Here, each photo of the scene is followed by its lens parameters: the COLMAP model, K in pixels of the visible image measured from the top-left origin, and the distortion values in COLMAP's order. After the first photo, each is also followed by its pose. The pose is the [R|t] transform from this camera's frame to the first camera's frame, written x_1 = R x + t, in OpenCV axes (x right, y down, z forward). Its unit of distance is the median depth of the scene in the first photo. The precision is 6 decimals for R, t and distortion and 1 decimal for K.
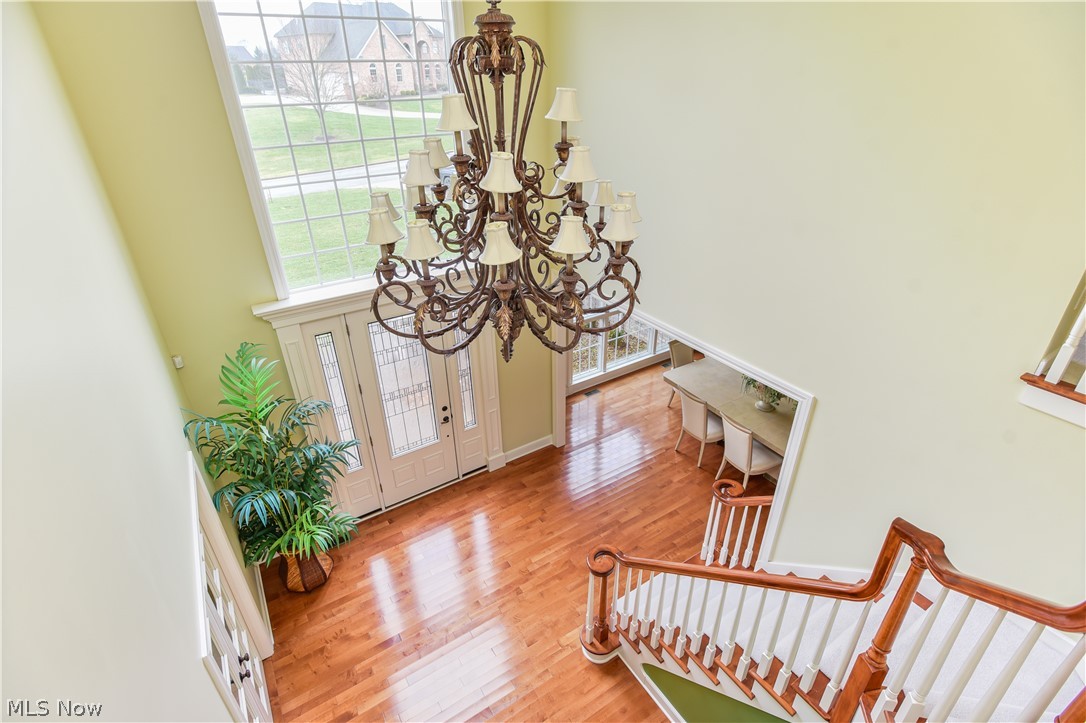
lens RADIAL K [[529.1, 0, 544.1], [0, 529.1, 359.9], [0, 0, 1]] dist [-0.002156, -0.000040]
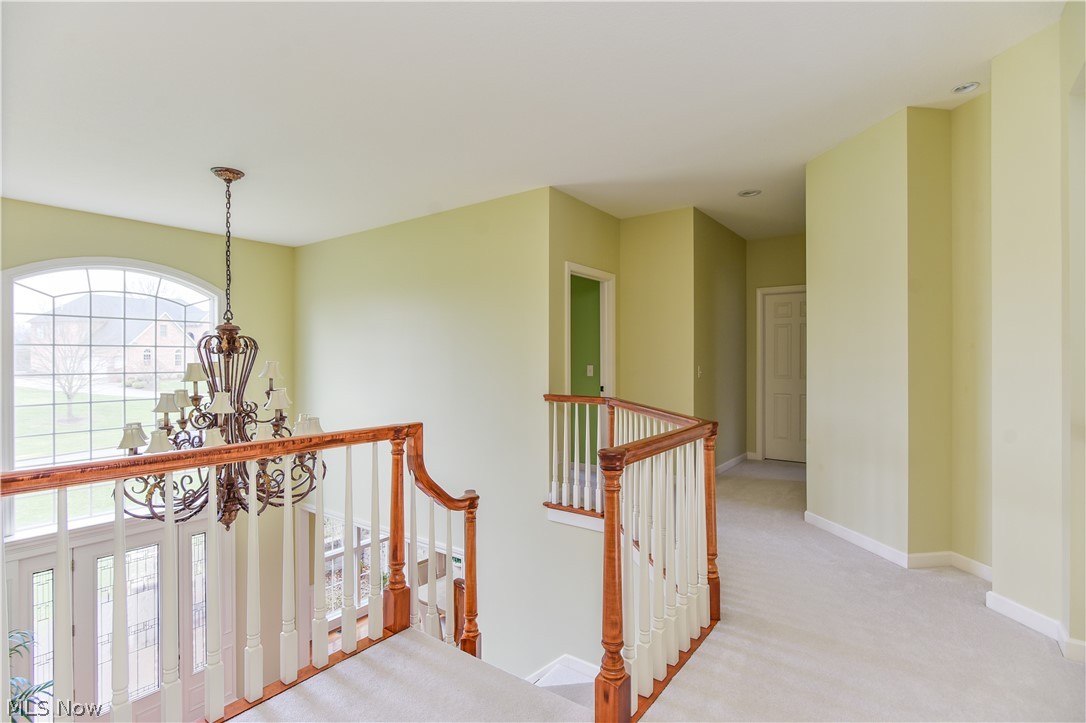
lens RADIAL K [[529.1, 0, 542.5], [0, 529.1, 359.8], [0, 0, 1]] dist [-0.002156, -0.000040]
pose [[0.933955, 0.012161, 0.357184, 0.241506], [0.160445, 0.878780, -0.449447, 0.401313], [-0.319352, 0.477072, 0.818790, -0.705425]]
